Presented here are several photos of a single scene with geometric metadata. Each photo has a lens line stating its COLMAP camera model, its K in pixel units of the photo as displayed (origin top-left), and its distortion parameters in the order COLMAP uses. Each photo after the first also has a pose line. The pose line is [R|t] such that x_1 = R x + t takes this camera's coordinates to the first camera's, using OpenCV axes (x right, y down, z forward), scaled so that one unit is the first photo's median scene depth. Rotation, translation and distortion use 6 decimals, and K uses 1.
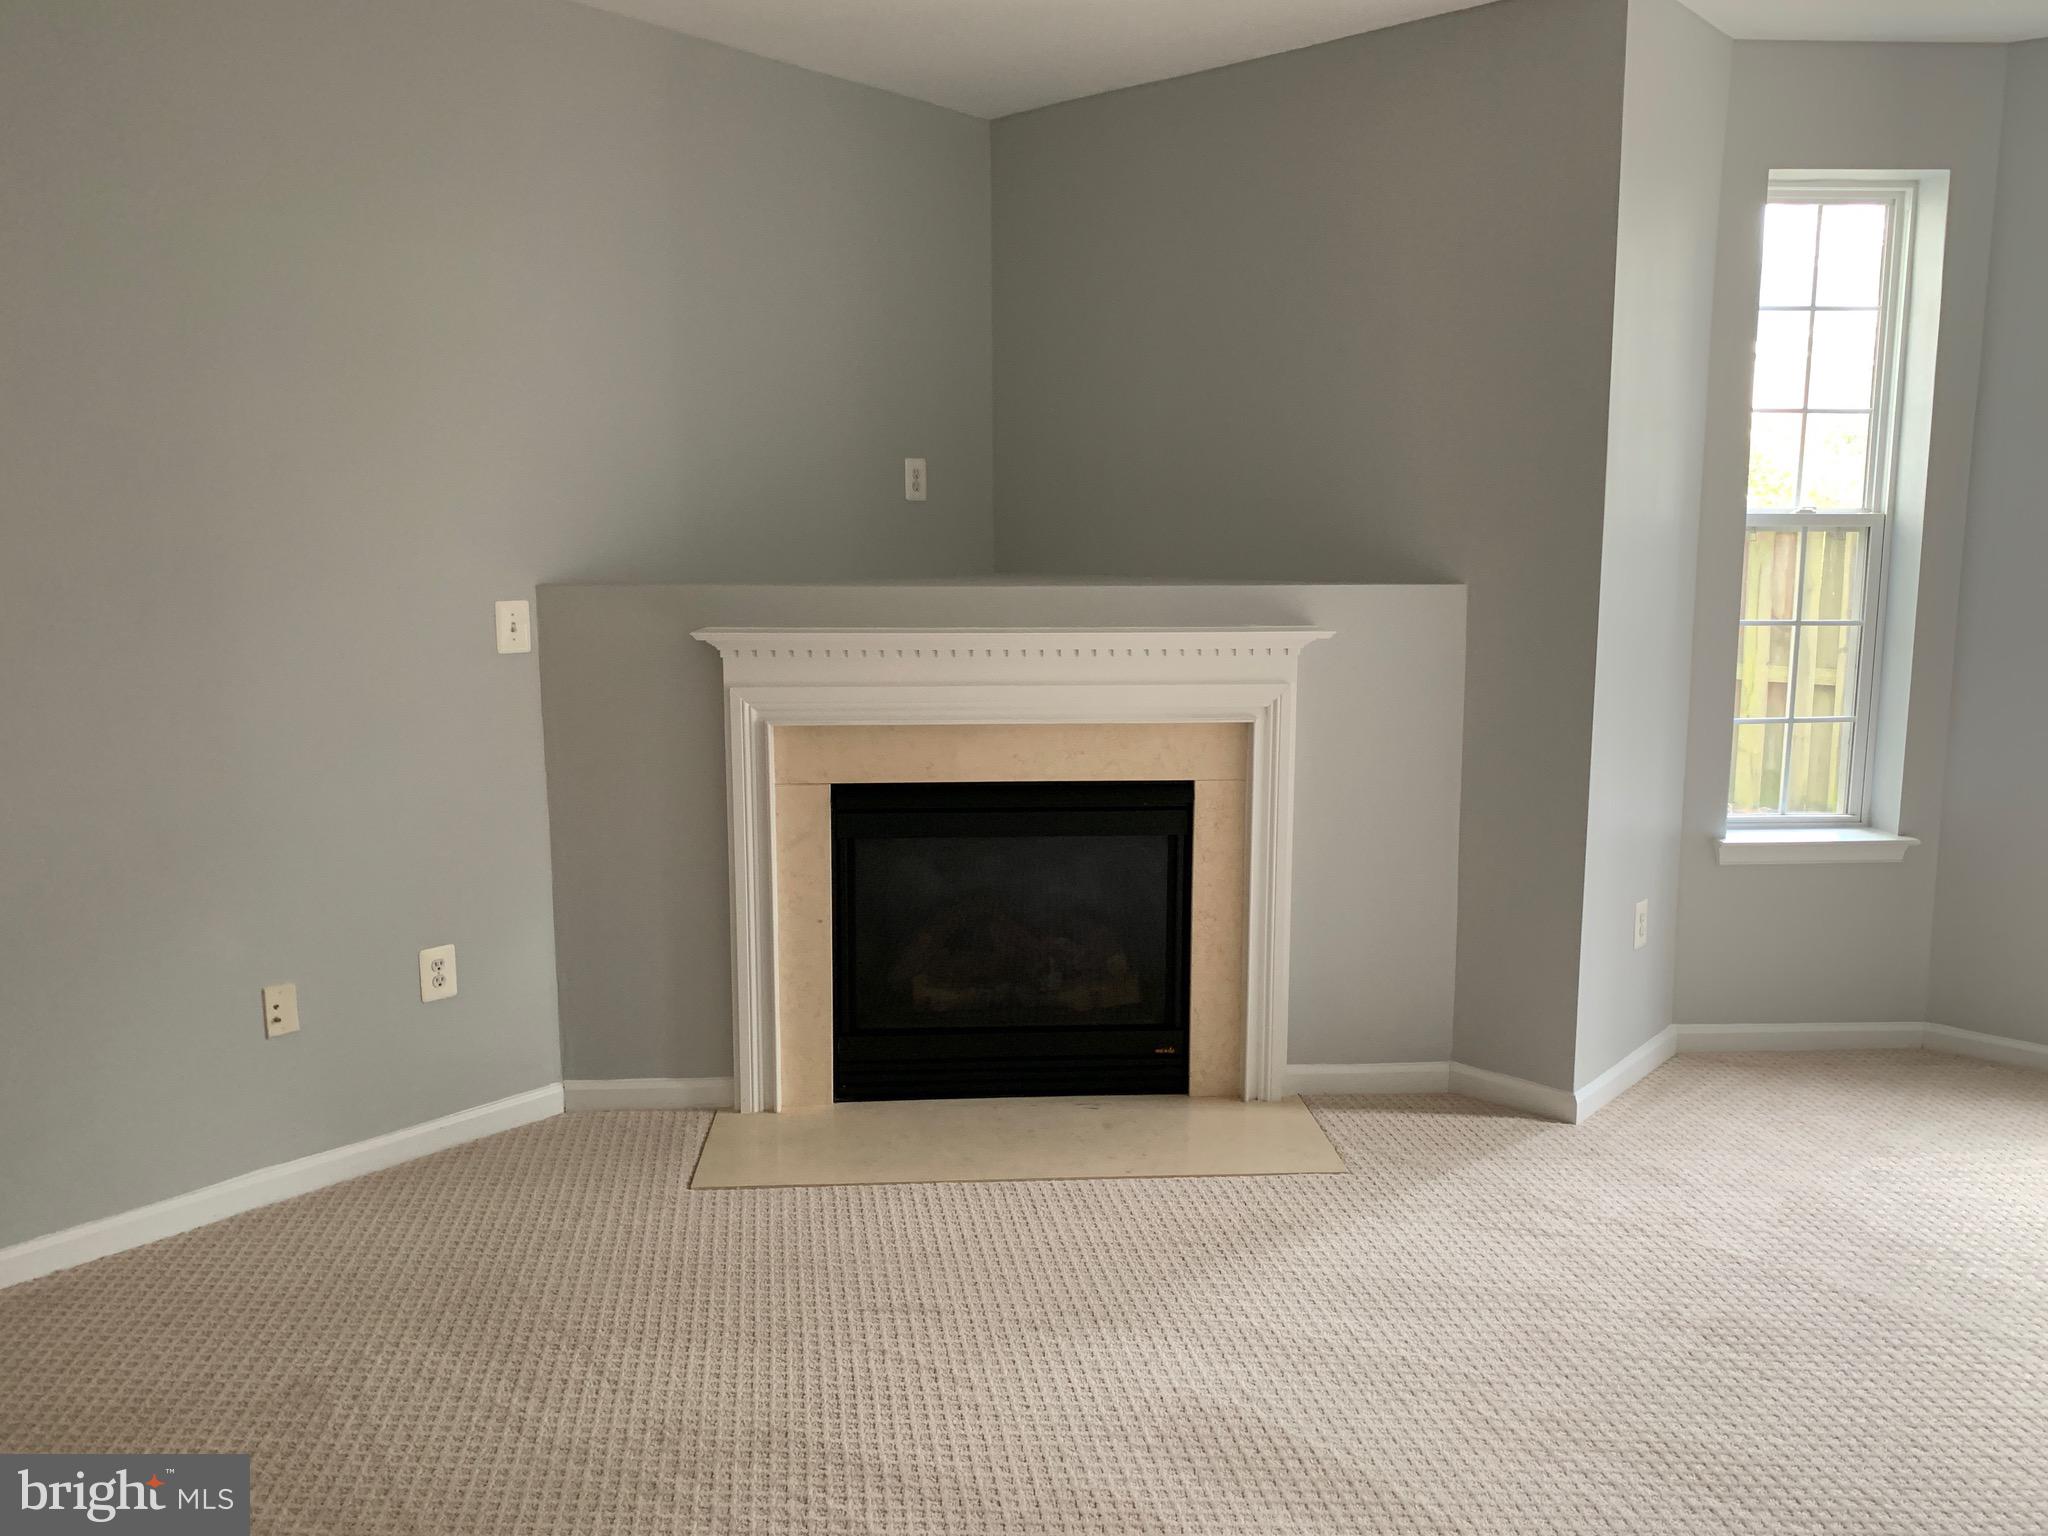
lens RADIAL K [[1567.4, 0, 1029.4], [0, 1567.4, 753.2], [0, 0, 1]] dist [0.041422, -0.063379]
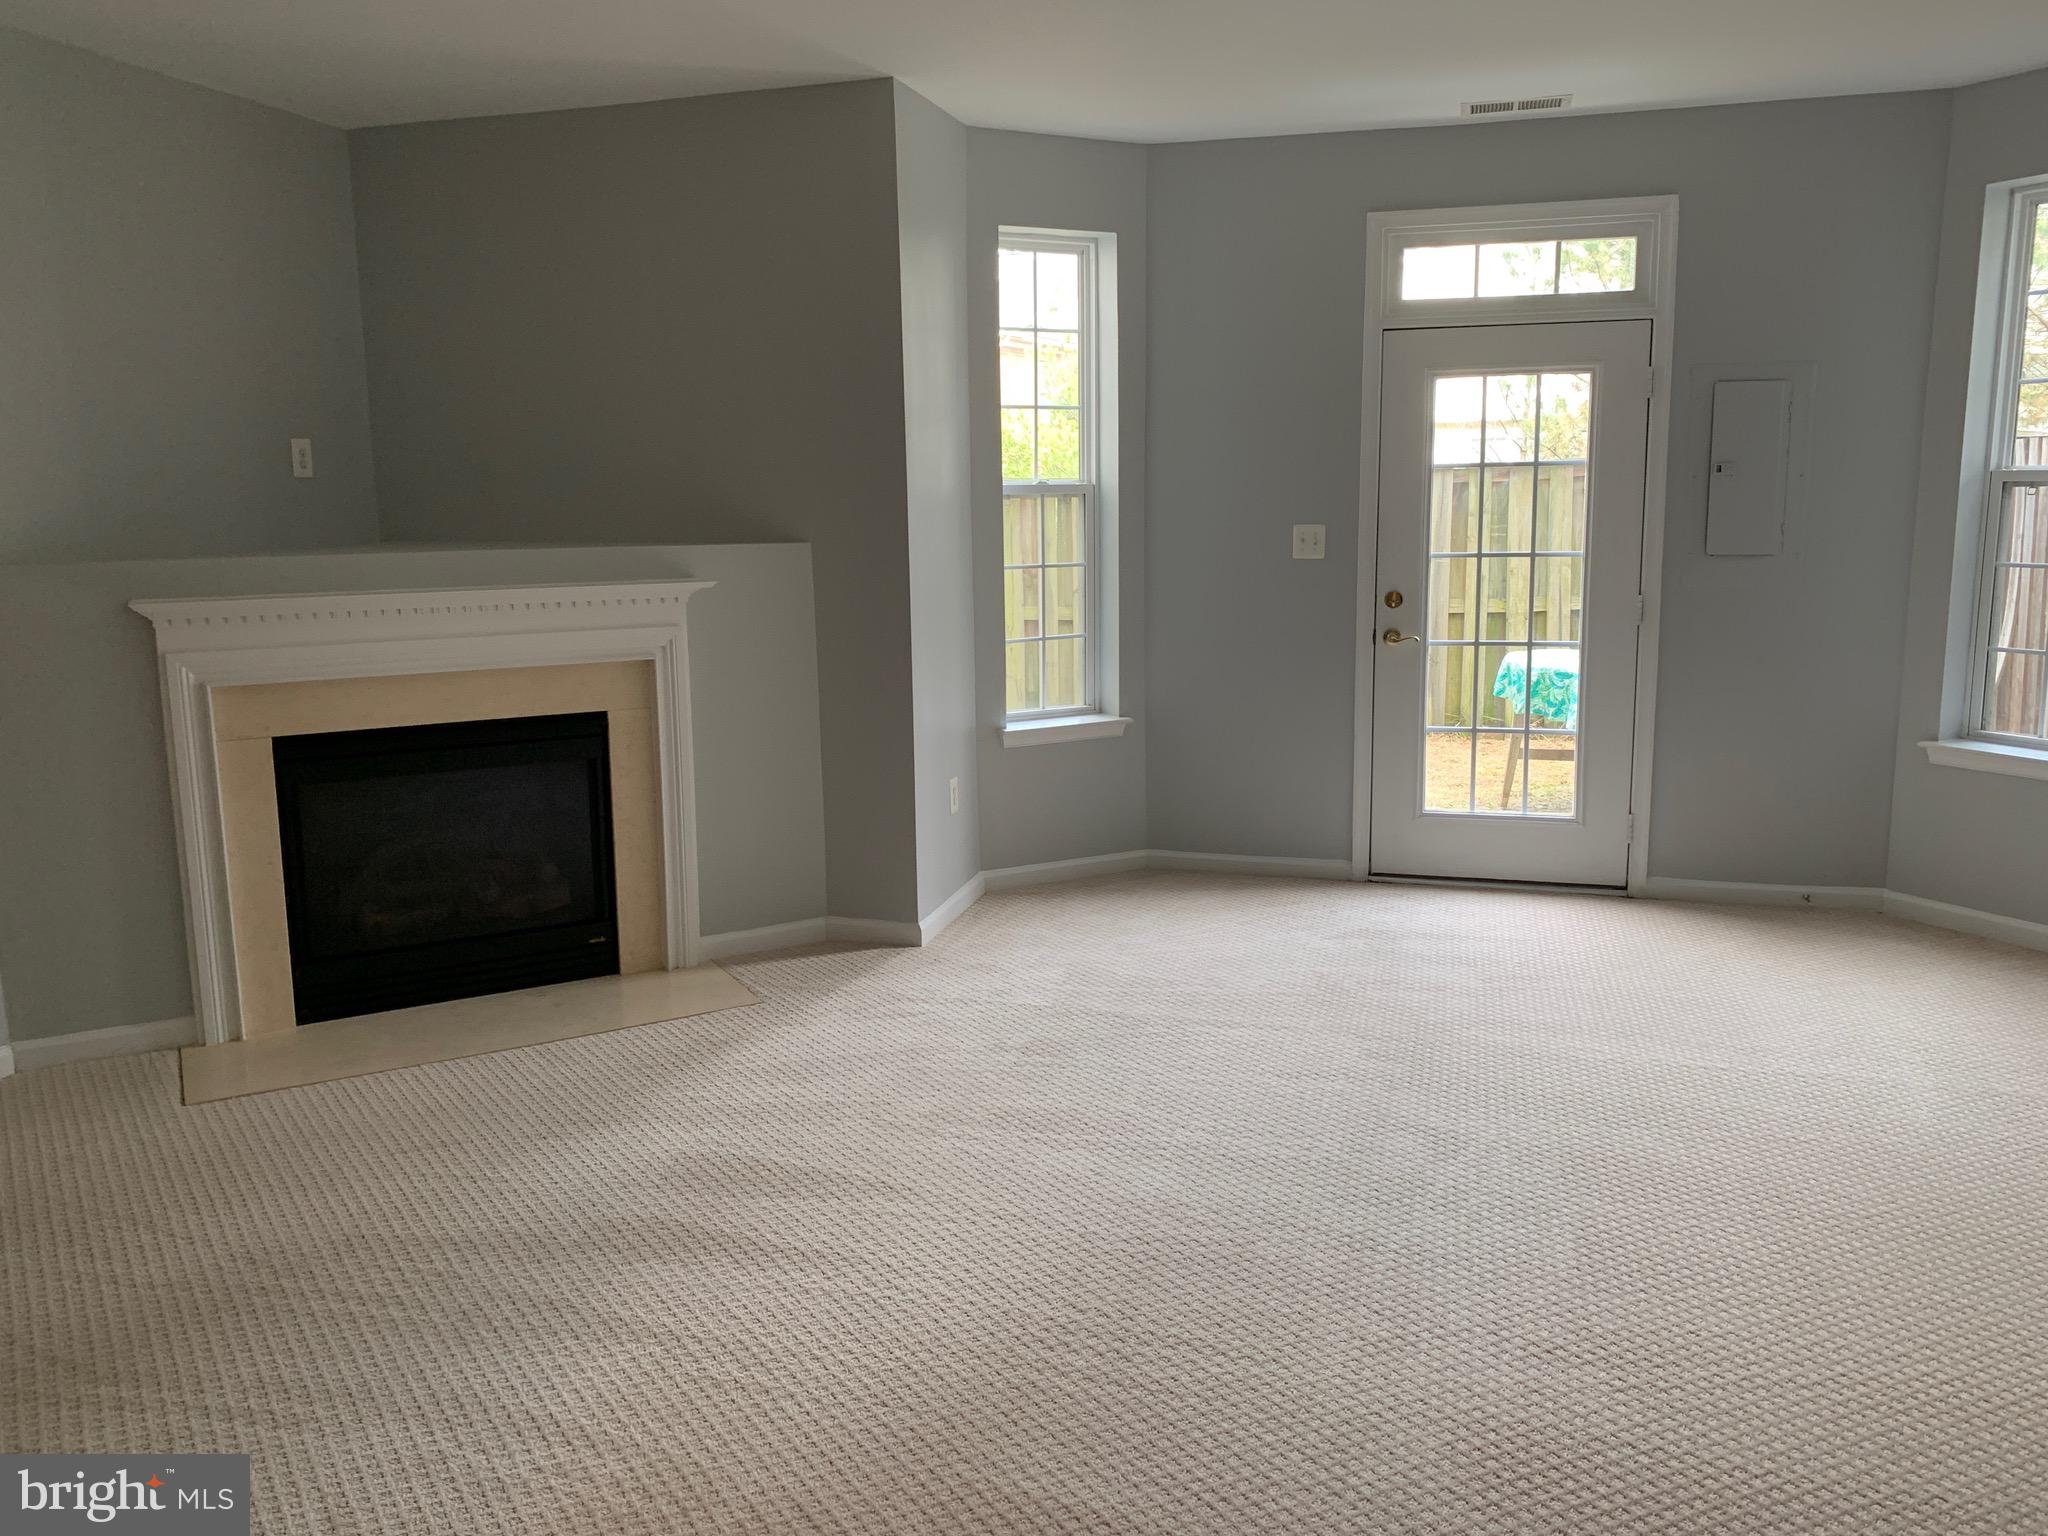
lens RADIAL K [[1538.4, 0, 1024.0], [0, 1538.4, 768.0], [0, 0, 1]] dist [0.093503, -0.149074]
pose [[0.903781, -0.089695, 0.418492, -0.102956], [0.076488, 0.995902, 0.048266, 0.027169], [-0.421106, -0.011612, 0.906937, -0.207800]]
